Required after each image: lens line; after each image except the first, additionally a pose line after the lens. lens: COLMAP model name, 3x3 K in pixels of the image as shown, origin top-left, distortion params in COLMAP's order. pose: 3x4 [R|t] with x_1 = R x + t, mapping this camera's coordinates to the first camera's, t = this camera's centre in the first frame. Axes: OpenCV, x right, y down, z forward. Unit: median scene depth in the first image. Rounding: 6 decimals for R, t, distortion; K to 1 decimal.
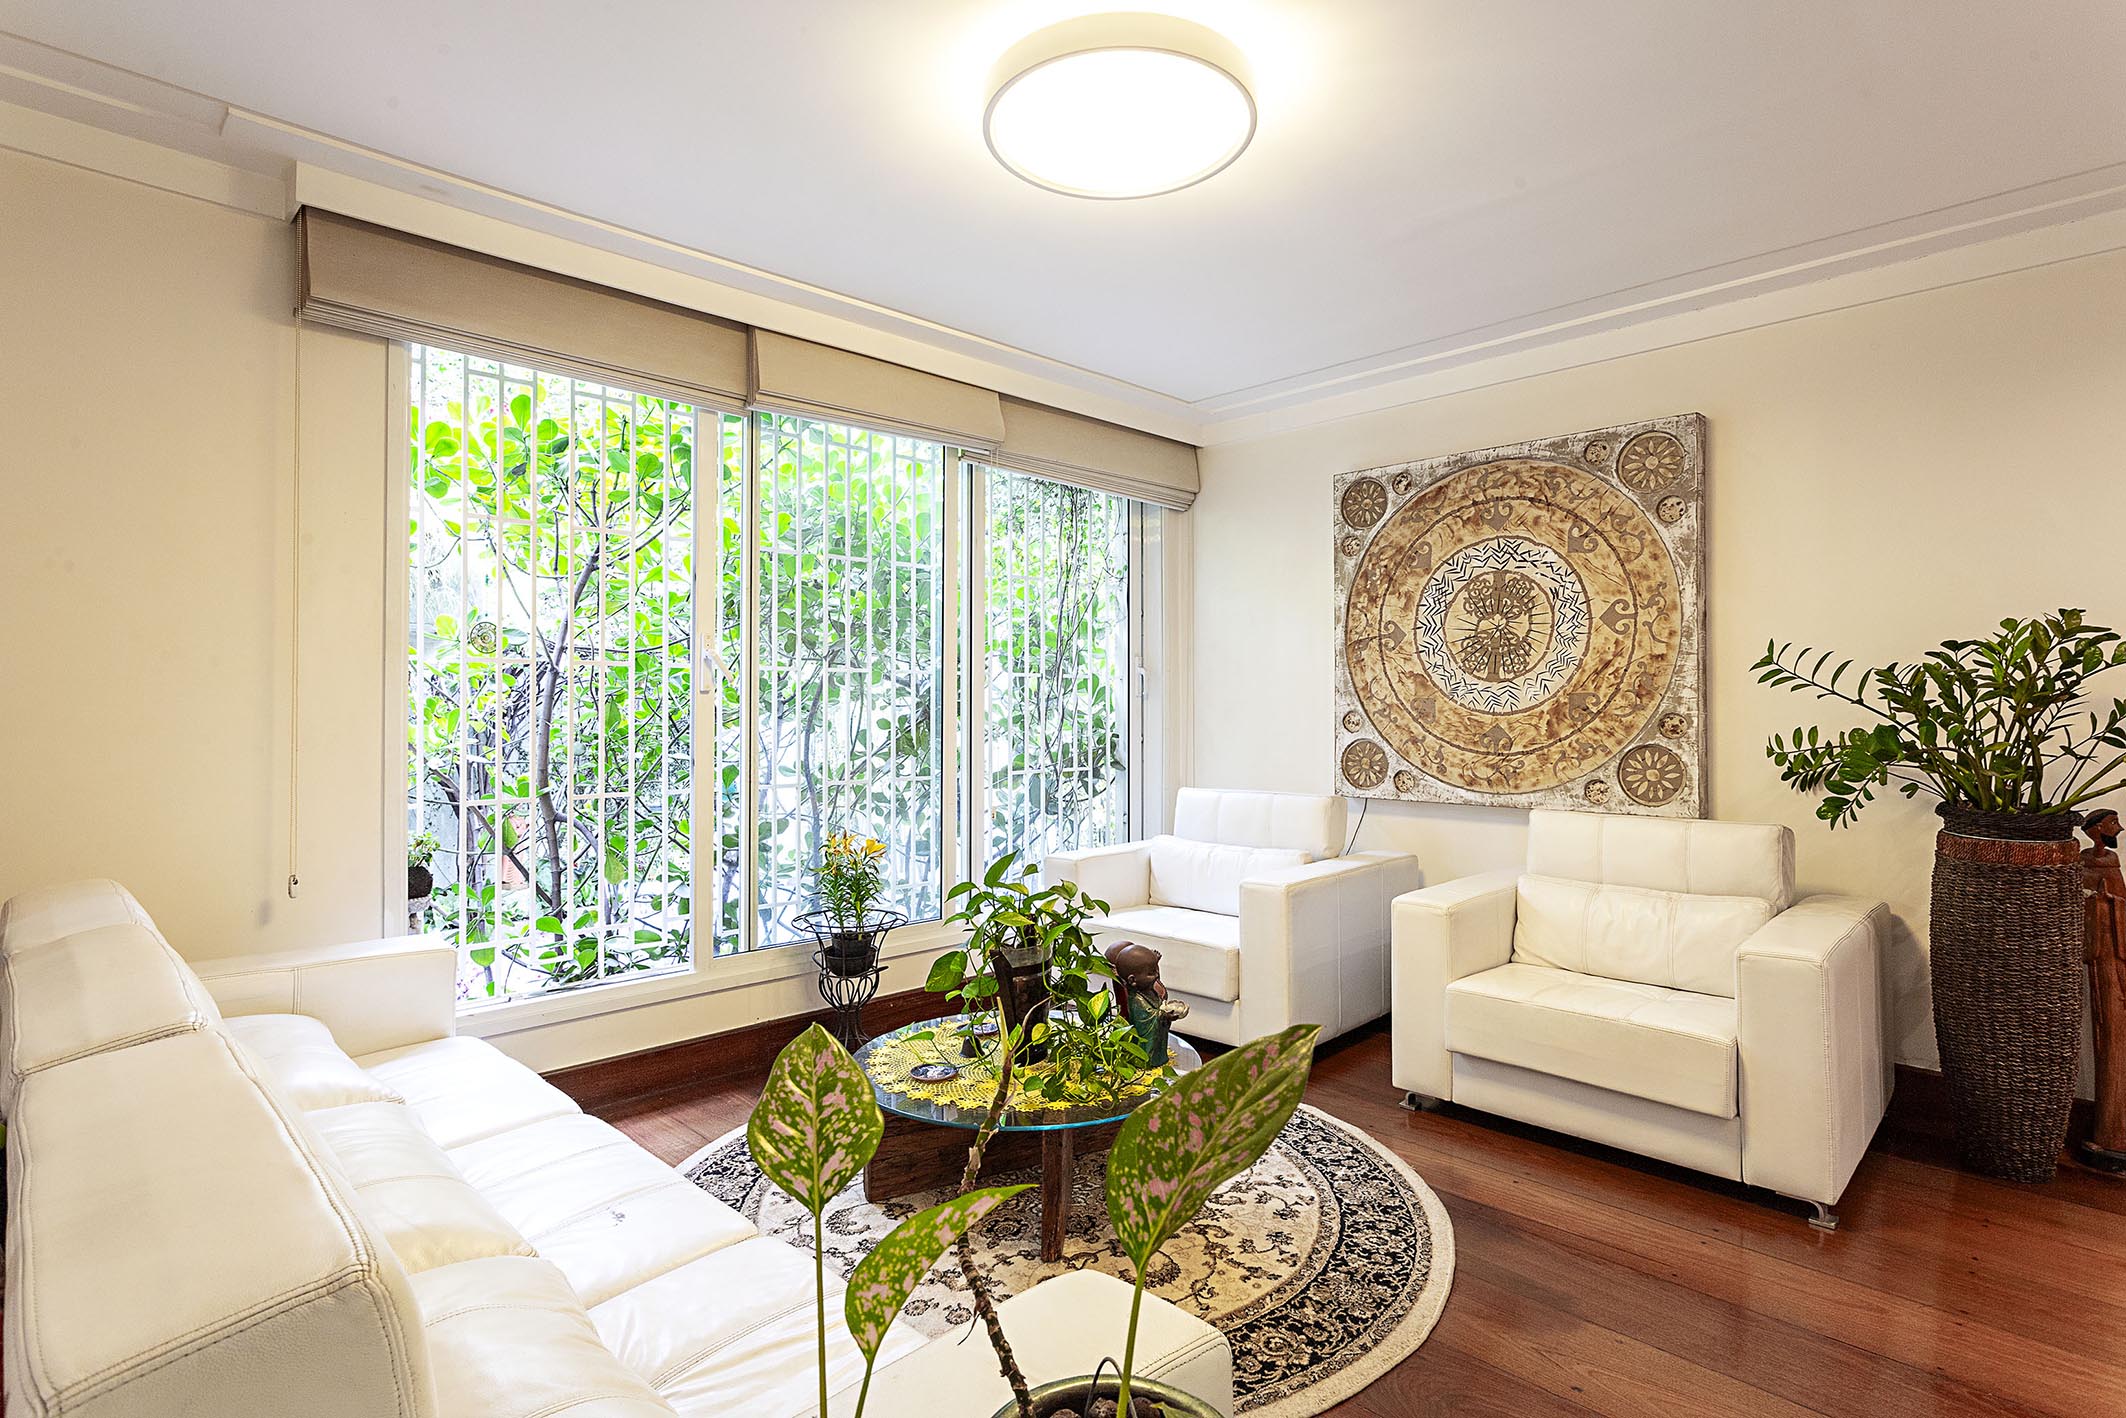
lens RADIAL K [[1098.3, 0, 1066.7], [0, 1098.3, 714.5], [0, 0, 1]] dist [0.003058, 0.000575]
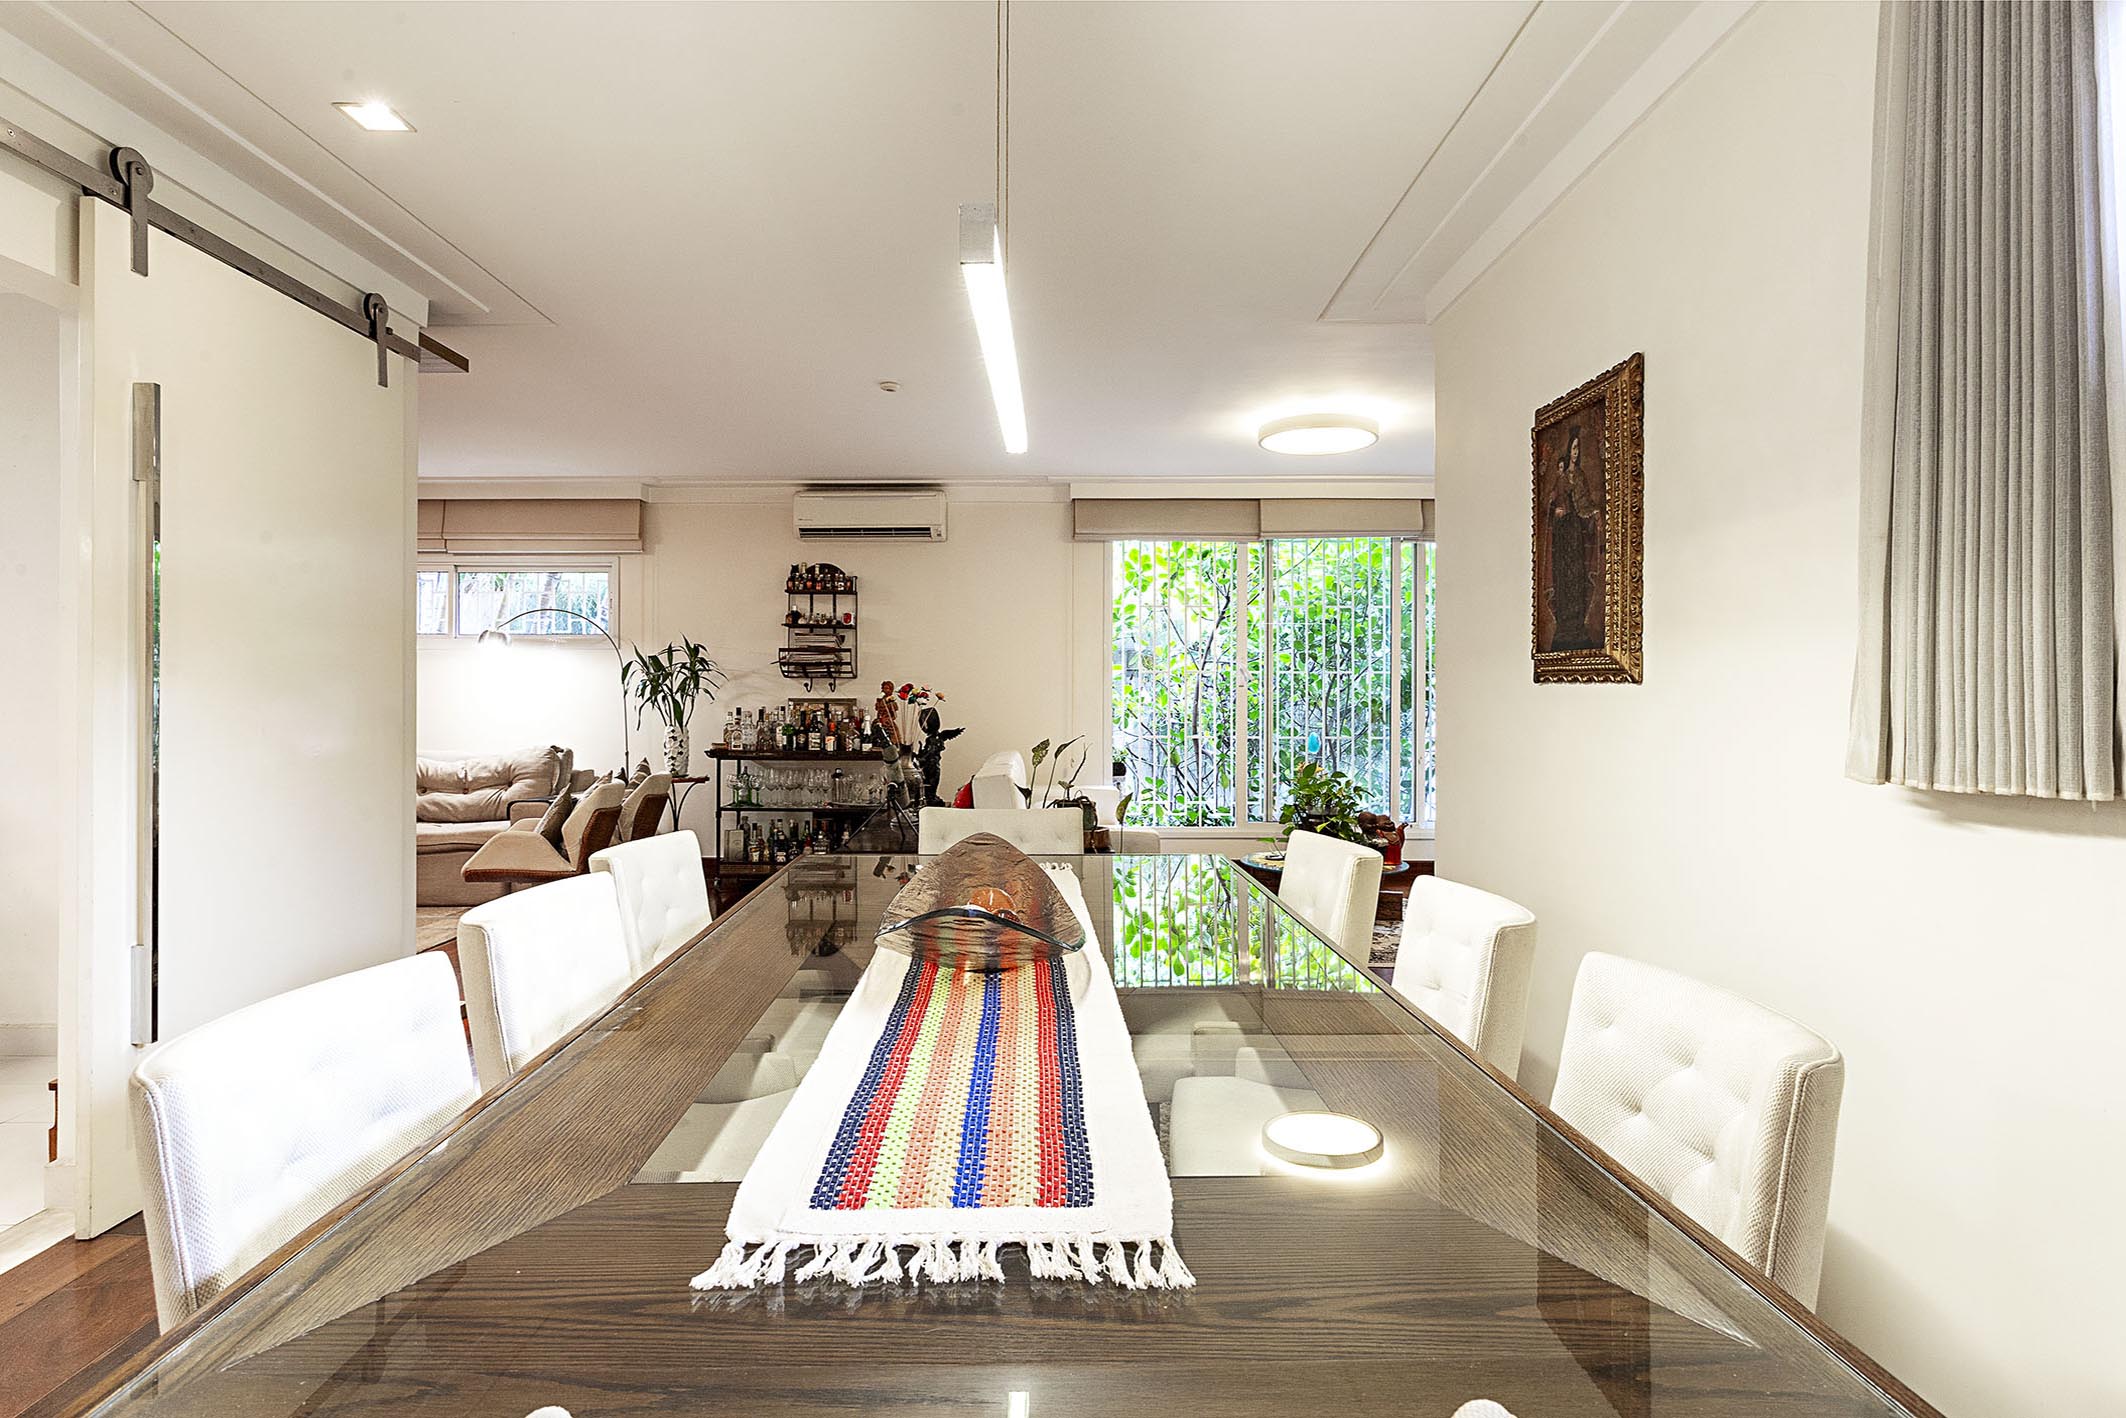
lens RADIAL K [[1098.3, 0, 1057.5], [0, 1098.3, 707.3], [0, 0, 1]] dist [0.003058, 0.000575]
pose [[0.731211, 0.014619, -0.681995, 0.973734], [-0.015801, 0.999865, 0.004491, 0.023148], [0.681968, 0.007493, 0.731343, -0.852889]]
